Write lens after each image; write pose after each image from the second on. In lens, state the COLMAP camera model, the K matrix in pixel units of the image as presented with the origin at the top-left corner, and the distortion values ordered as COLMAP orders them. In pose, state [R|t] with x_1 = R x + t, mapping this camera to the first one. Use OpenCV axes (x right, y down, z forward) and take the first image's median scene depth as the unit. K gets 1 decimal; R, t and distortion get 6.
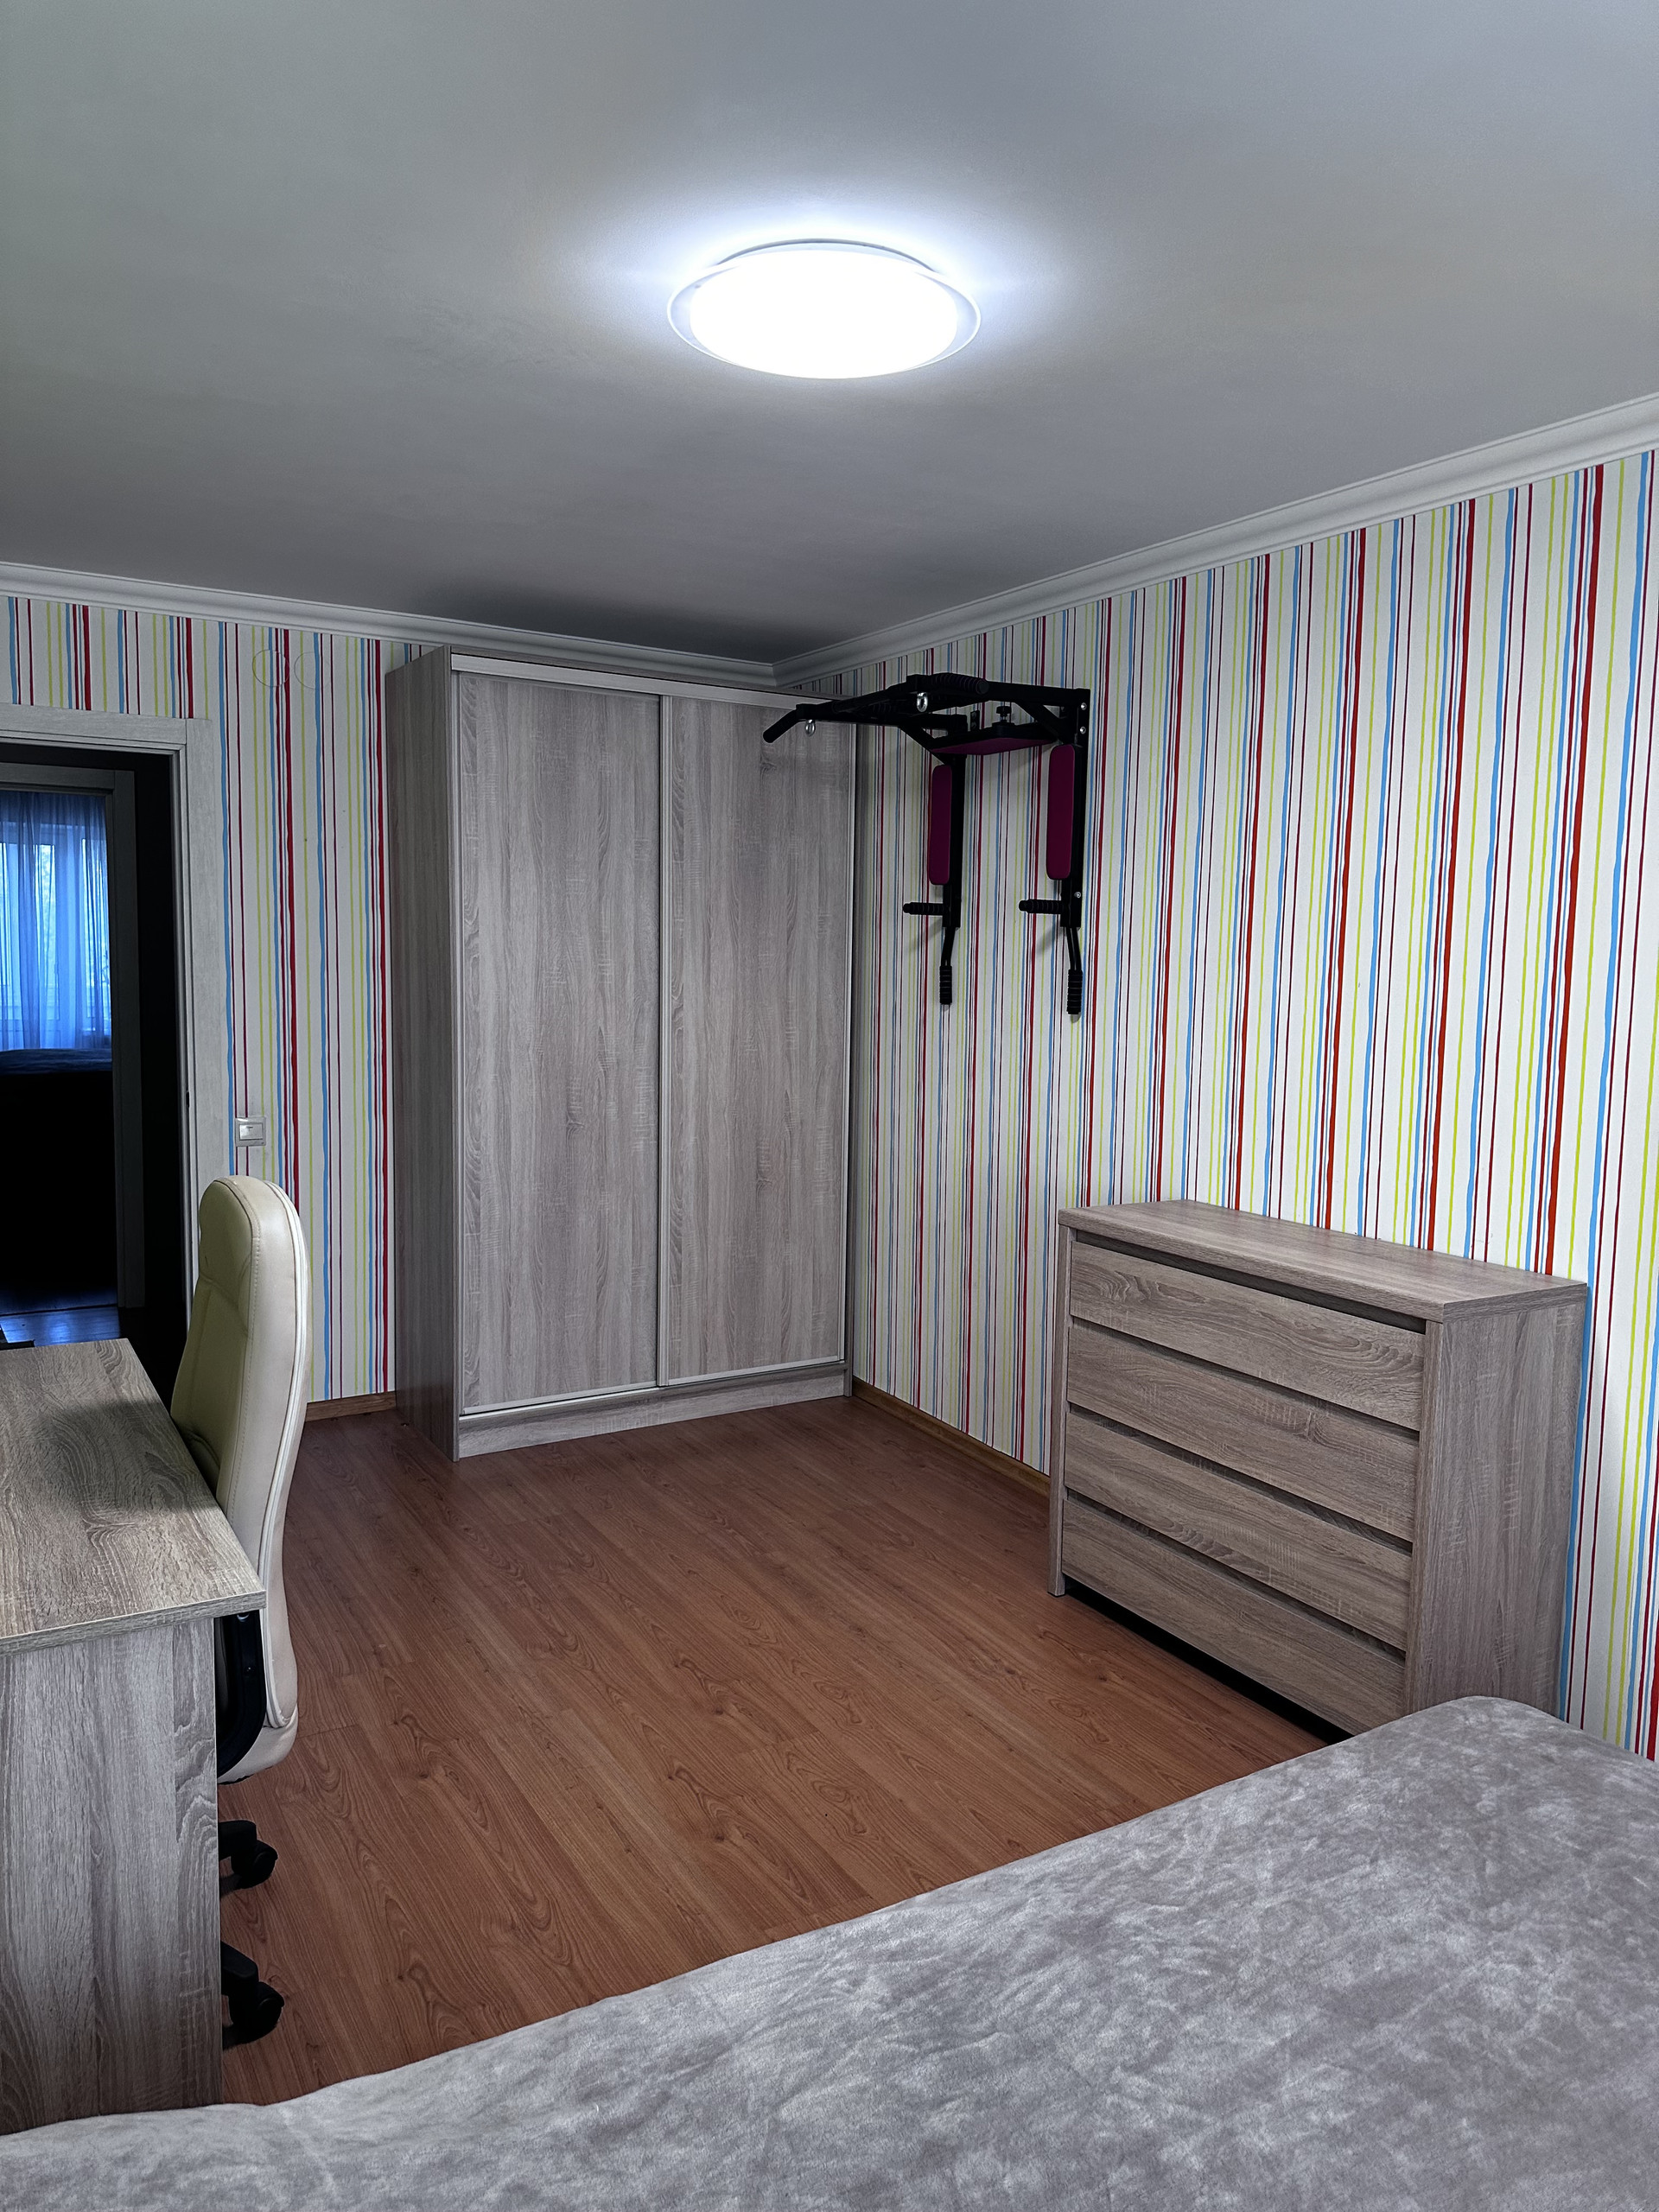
lens RADIAL K [[1581.7, 0, 825.3], [0, 1581.7, 1120.1], [0, 0, 1]] dist [0.198544, -0.287514]
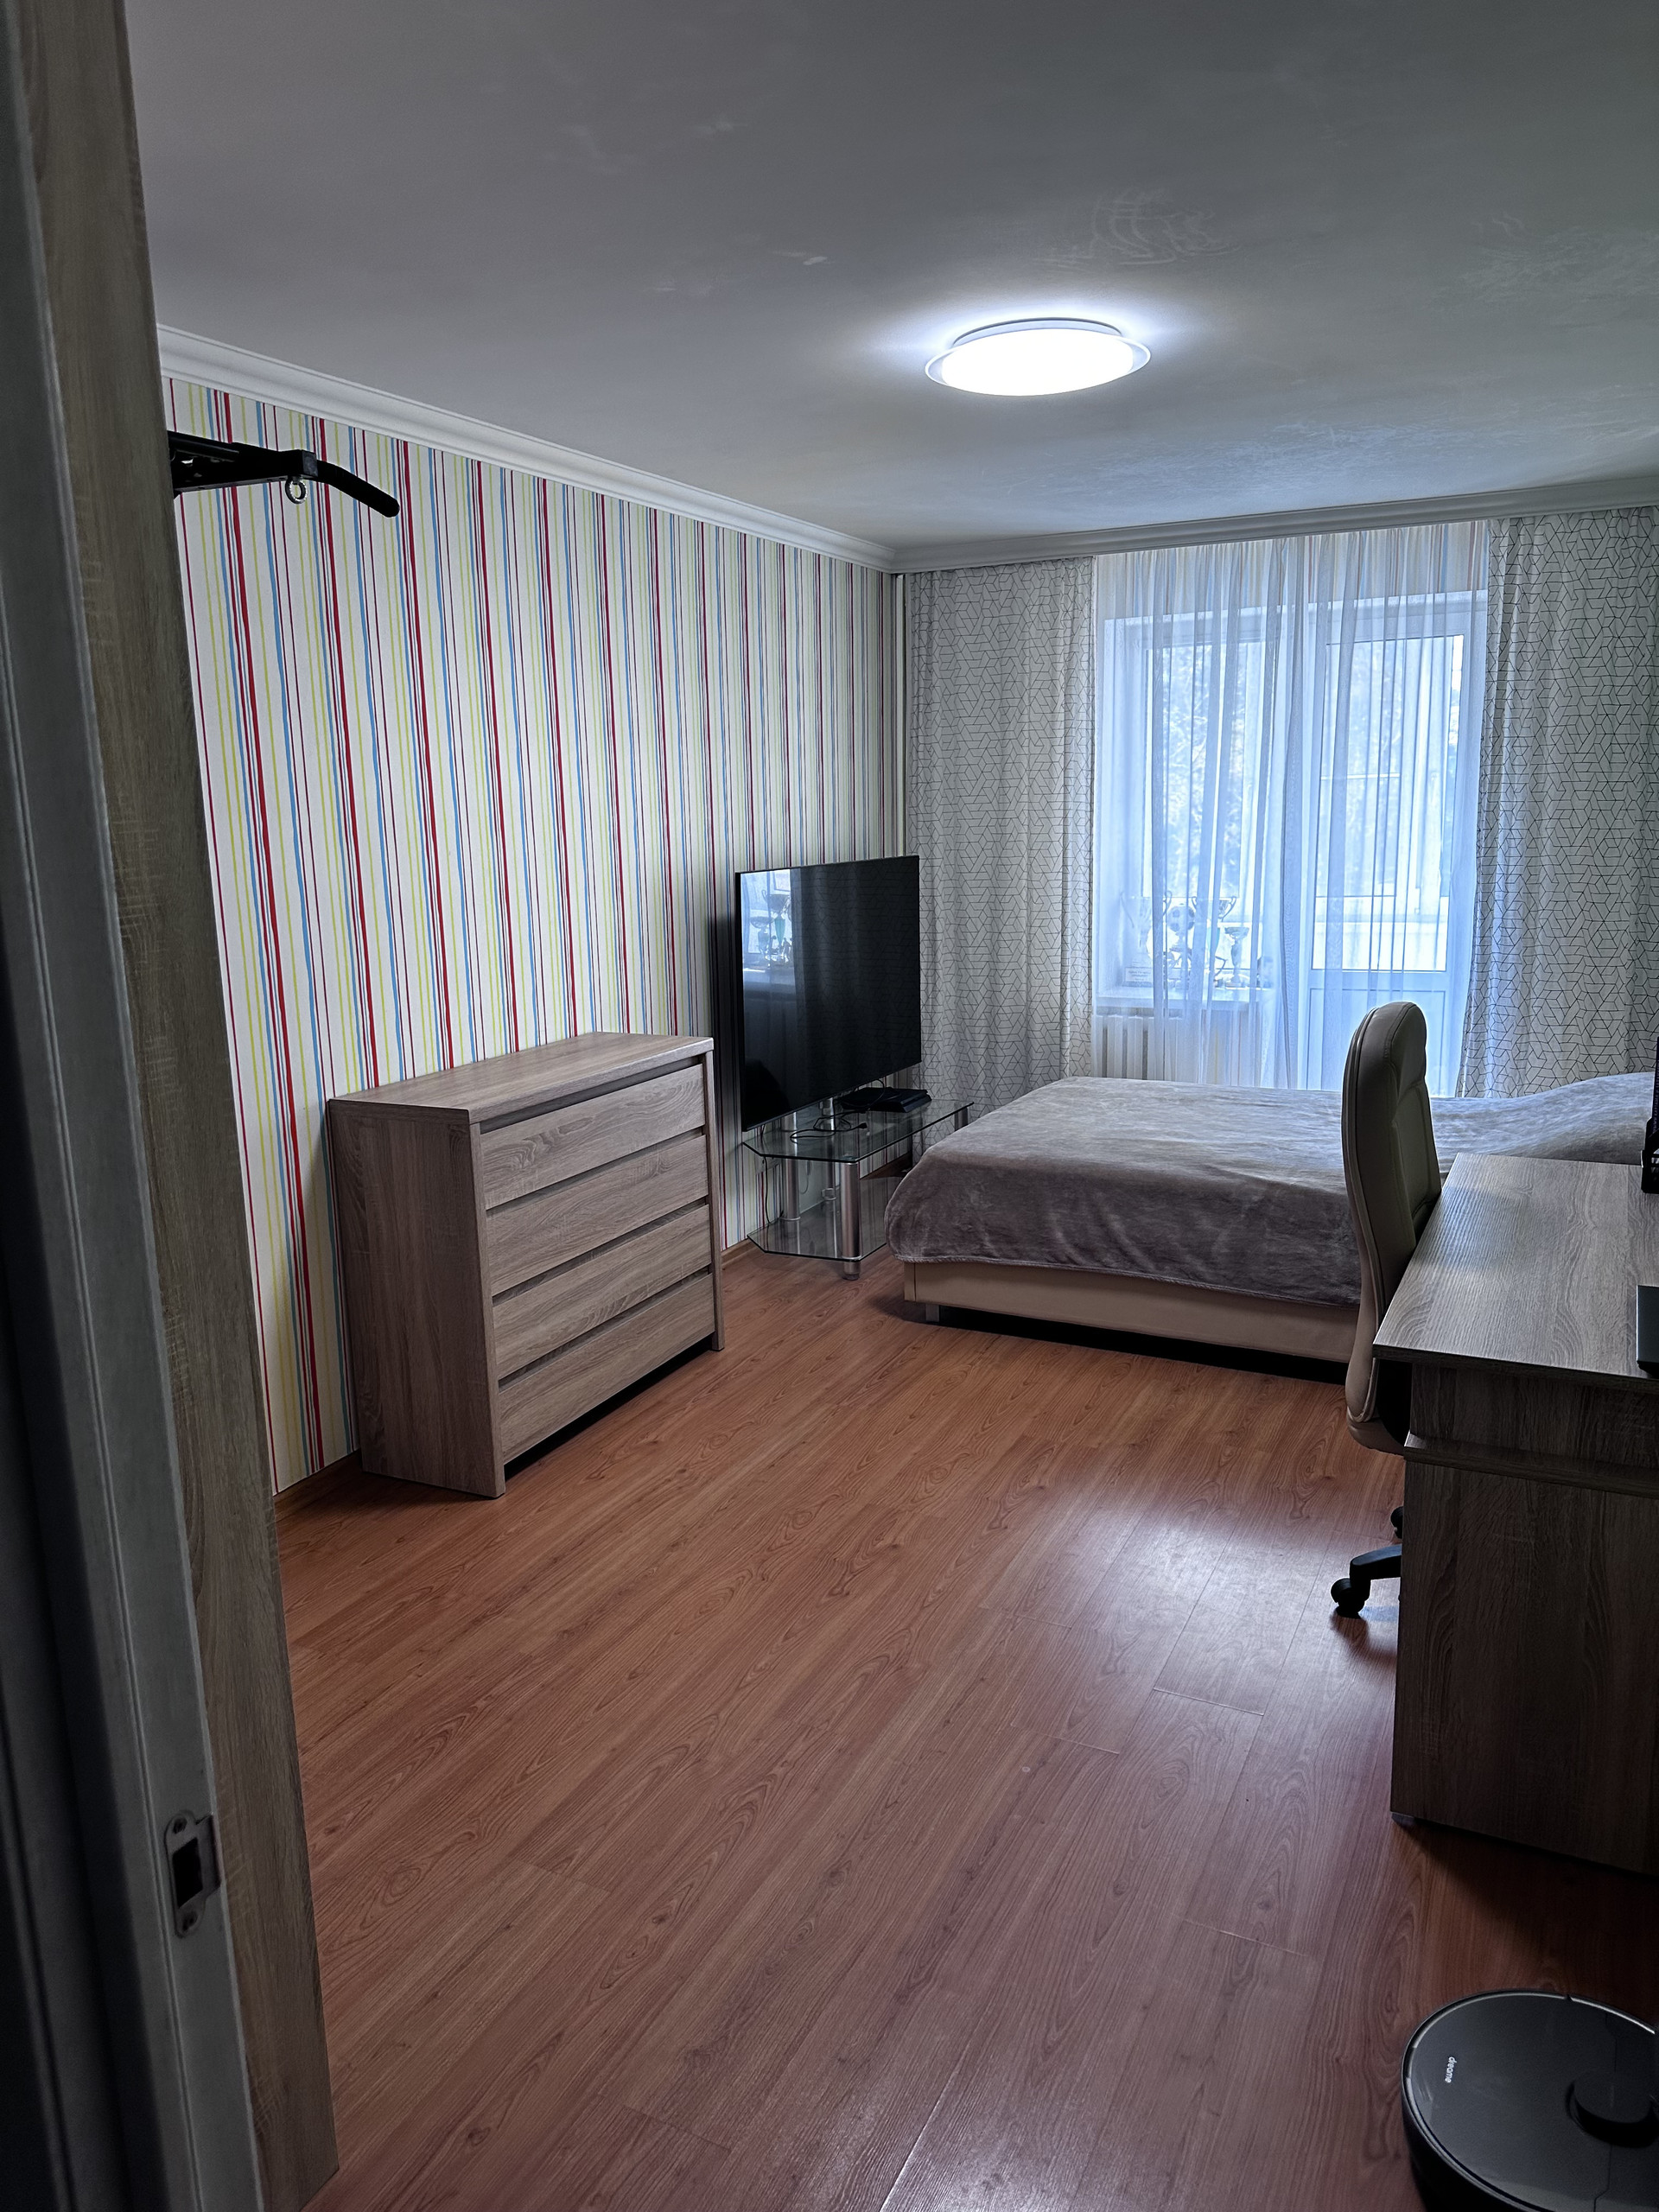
lens RADIAL K [[1581.7, 0, 825.3], [0, 1581.7, 1120.1], [0, 0, 1]] dist [0.198544, -0.287514]
pose [[-0.560466, -0.172221, 0.810073, -0.793312], [0.108352, 0.954483, 0.277888, -0.191137], [-0.821059, 0.243520, -0.516295, 1.410351]]
